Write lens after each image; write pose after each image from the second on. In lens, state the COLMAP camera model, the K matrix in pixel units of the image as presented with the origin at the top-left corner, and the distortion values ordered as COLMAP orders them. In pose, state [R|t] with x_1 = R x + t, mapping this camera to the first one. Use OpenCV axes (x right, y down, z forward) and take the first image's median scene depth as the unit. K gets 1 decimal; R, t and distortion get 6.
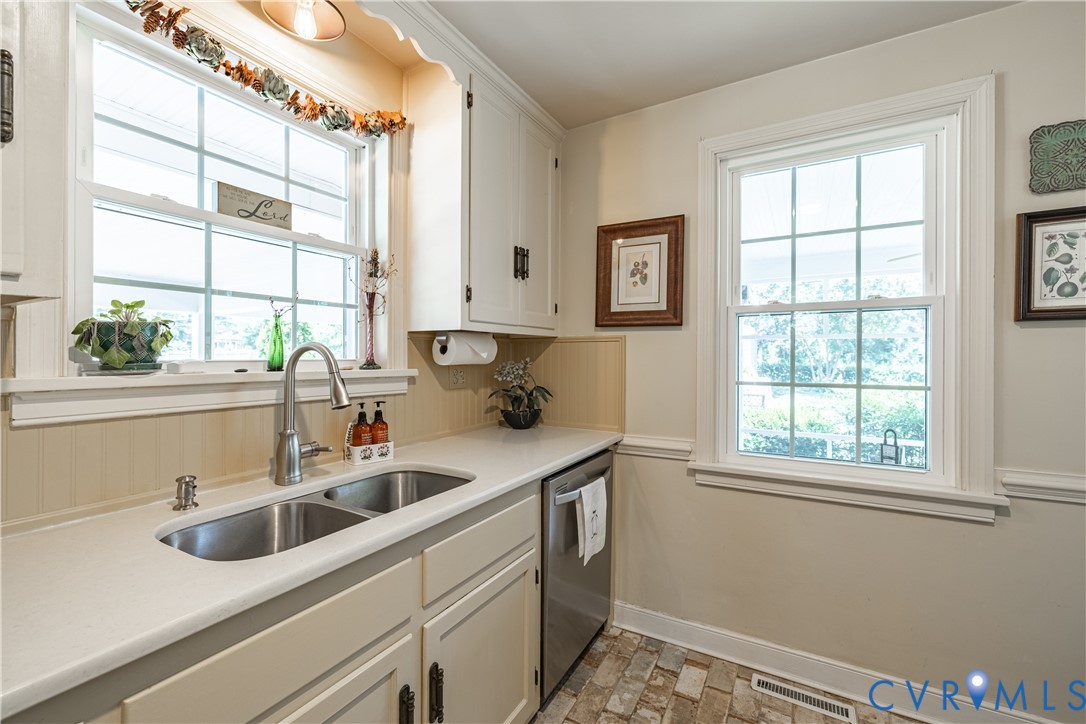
lens RADIAL K [[451.8, 0, 545.2], [0, 451.8, 357.1], [0, 0, 1]] dist [-0.001295, 0.000850]
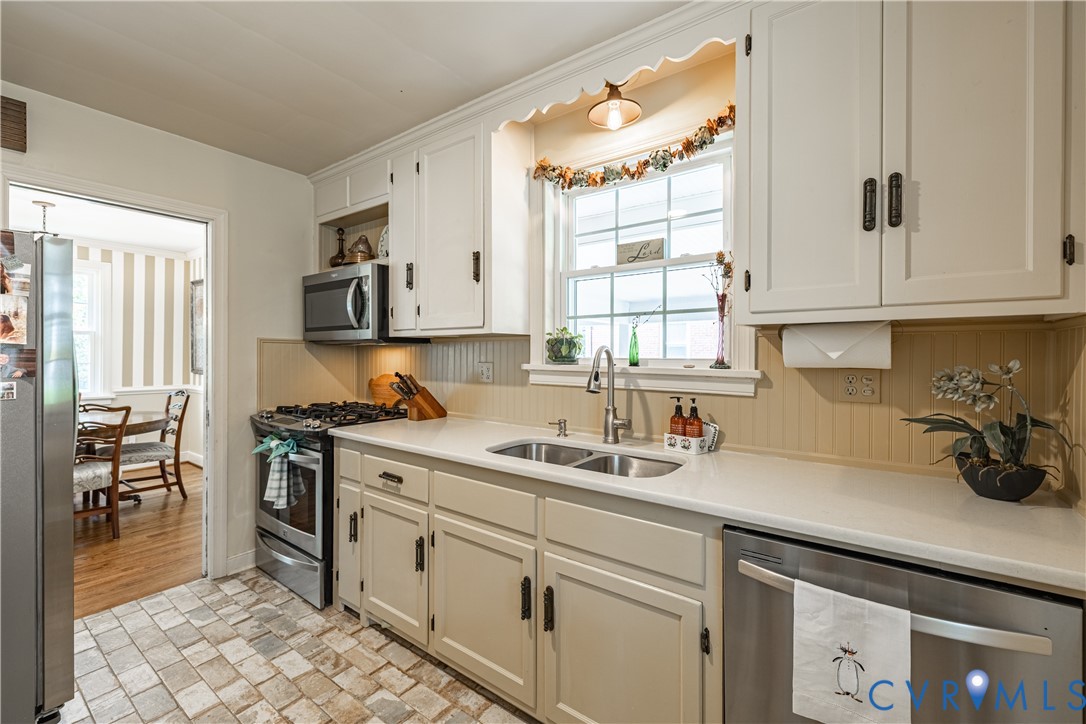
lens RADIAL K [[451.8, 0, 541.2], [0, 451.8, 355.4], [0, 0, 1]] dist [-0.001295, 0.000850]
pose [[-0.109712, 0.003134, -0.993959, 0.649049], [-0.005023, 0.999981, 0.003707, -0.004681], [0.993951, 0.005399, -0.109694, 0.671836]]
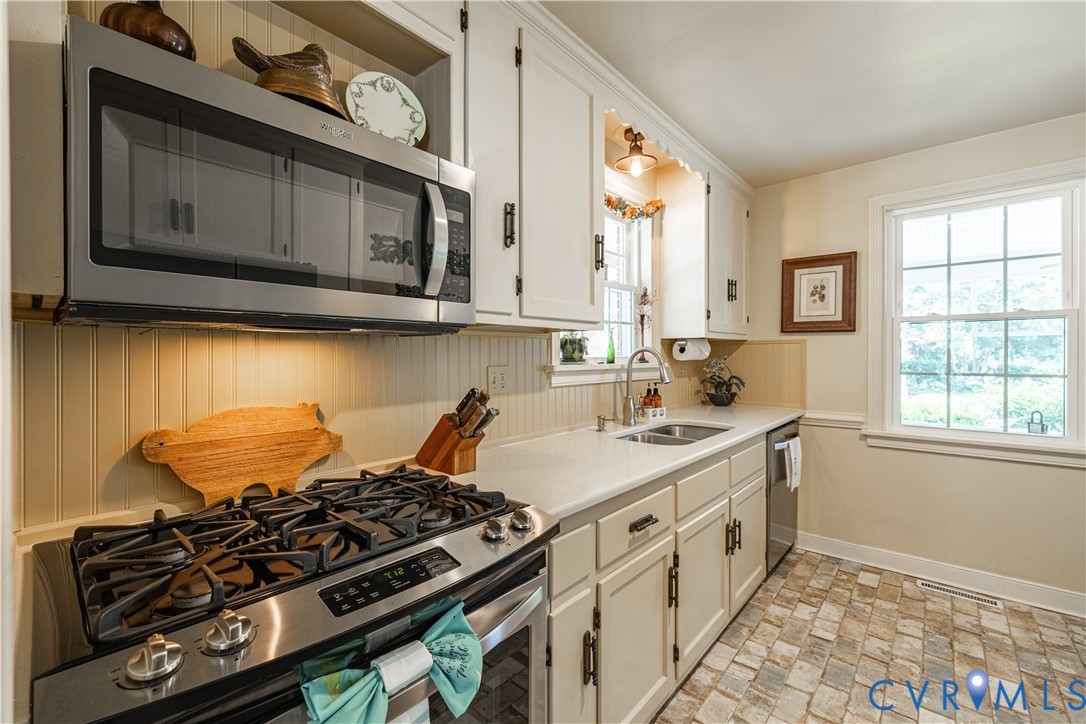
lens RADIAL K [[451.8, 0, 545.5], [0, 451.8, 356.3], [0, 0, 1]] dist [-0.001295, 0.000850]
pose [[0.979945, -0.003694, -0.199235, -0.384340], [0.004151, 0.999990, 0.001876, -0.000857], [0.199226, -0.002666, 0.979950, -0.596072]]
